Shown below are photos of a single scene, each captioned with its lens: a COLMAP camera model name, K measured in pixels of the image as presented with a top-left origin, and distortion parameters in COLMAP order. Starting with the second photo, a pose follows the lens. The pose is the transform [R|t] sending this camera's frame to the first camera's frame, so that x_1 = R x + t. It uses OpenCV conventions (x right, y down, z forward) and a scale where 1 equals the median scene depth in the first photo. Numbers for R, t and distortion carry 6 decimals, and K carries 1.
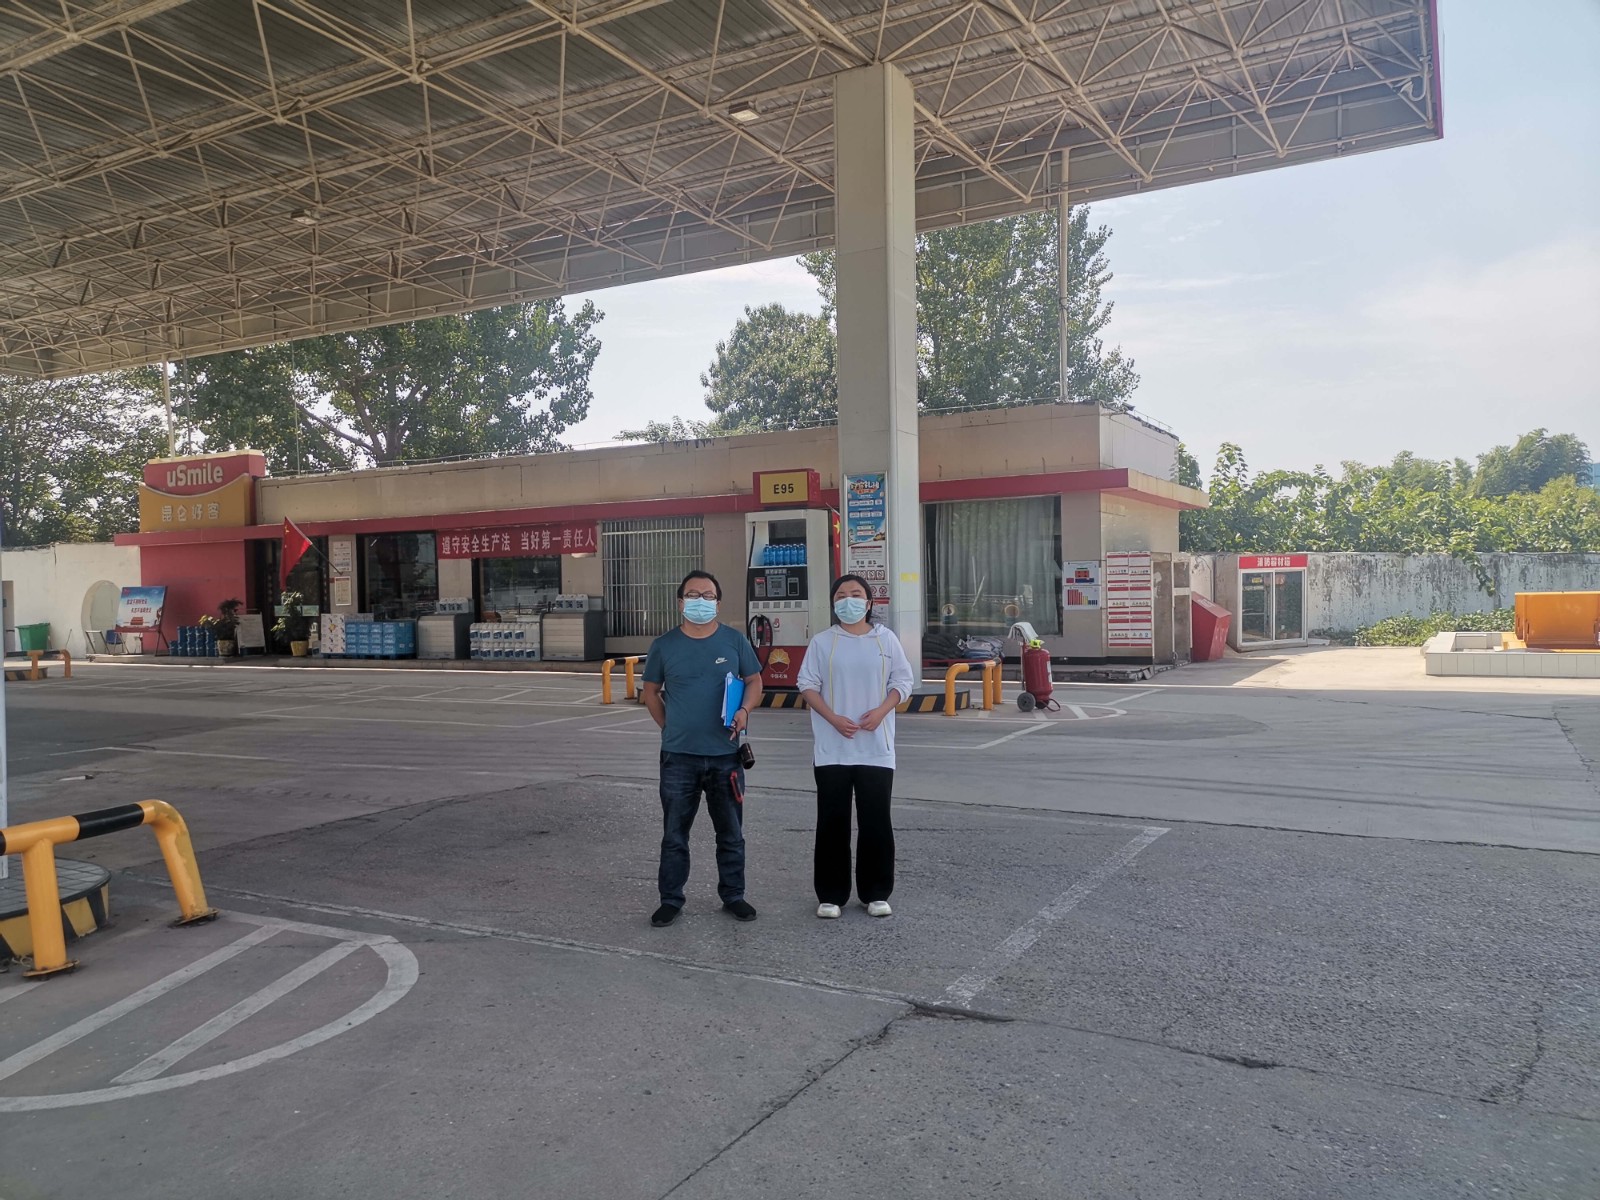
lens RADIAL K [[1202.9, 0, 800.0], [0, 1202.9, 600.0], [0, 0, 1]] dist [0.033744, 0.000657]
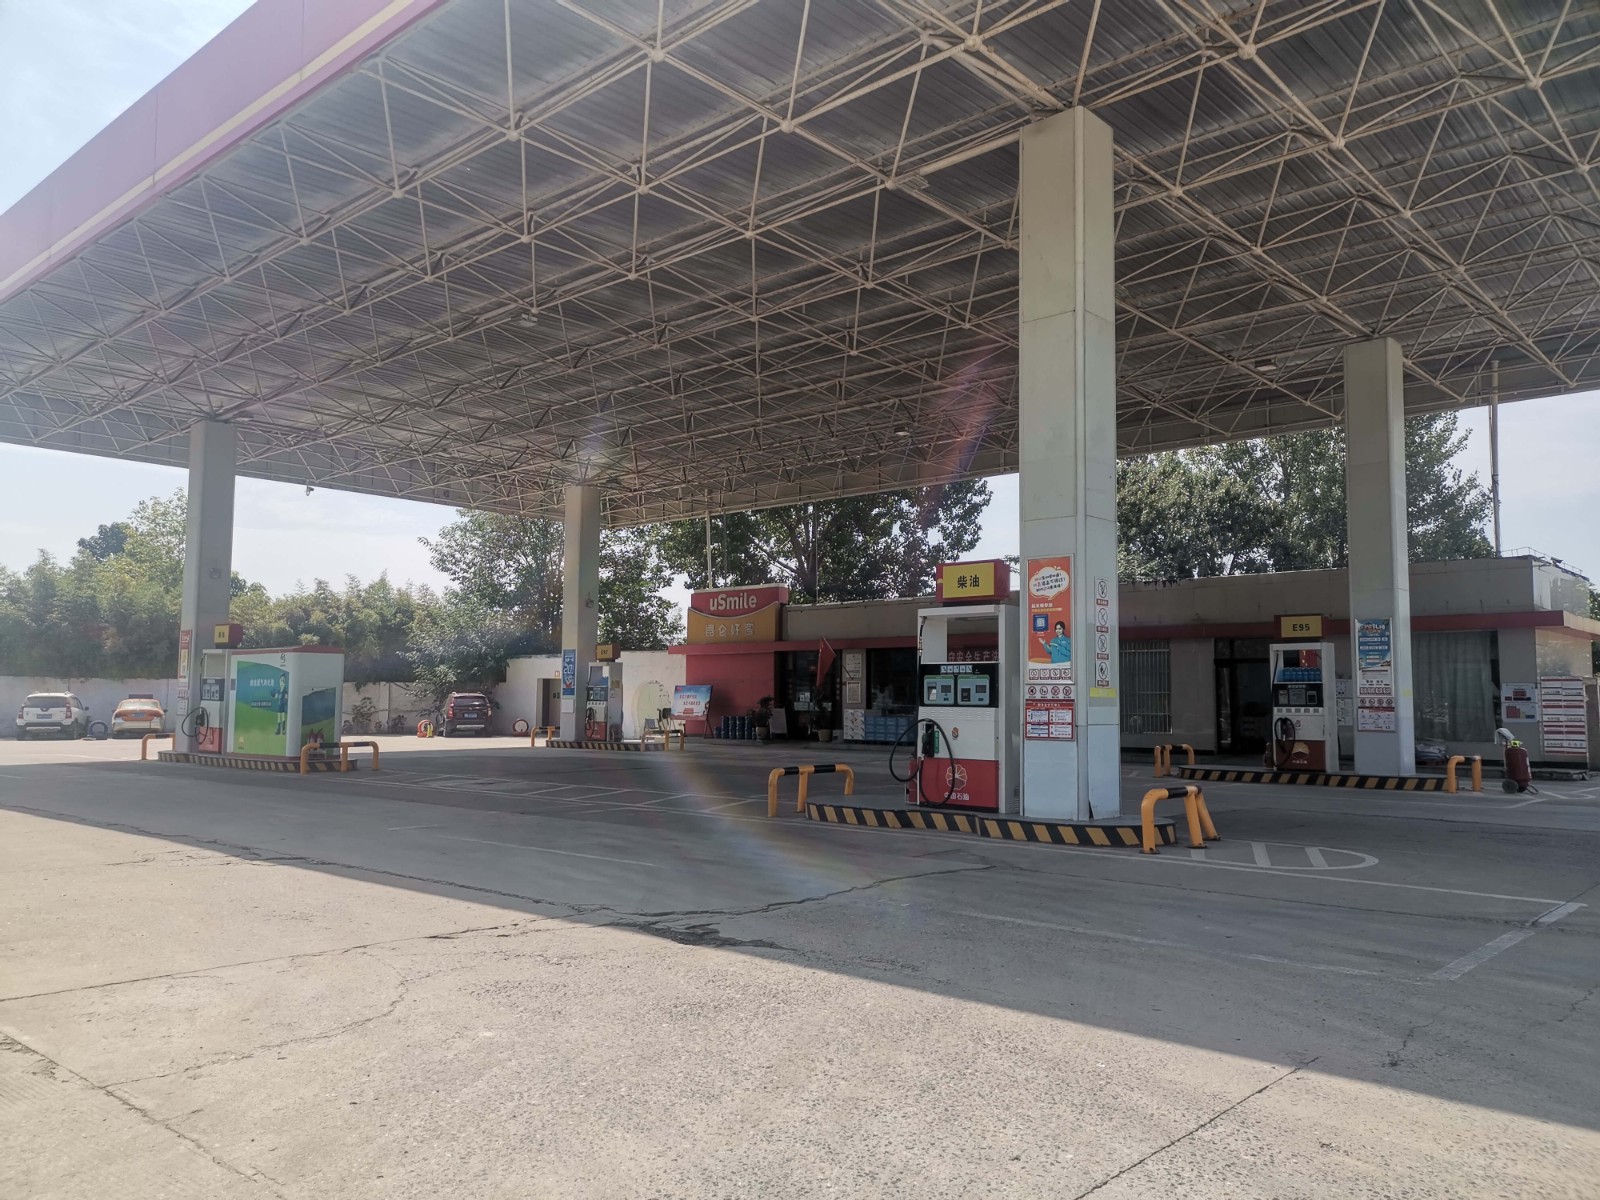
lens RADIAL K [[1202.9, 0, 800.0], [0, 1202.9, 600.0], [0, 0, 1]] dist [0.033744, 0.000657]
pose [[0.975186, 0.006403, -0.221294, -0.168053], [-0.026029, 0.995965, -0.085882, 0.007485], [0.219851, 0.089511, 0.971418, -0.311512]]
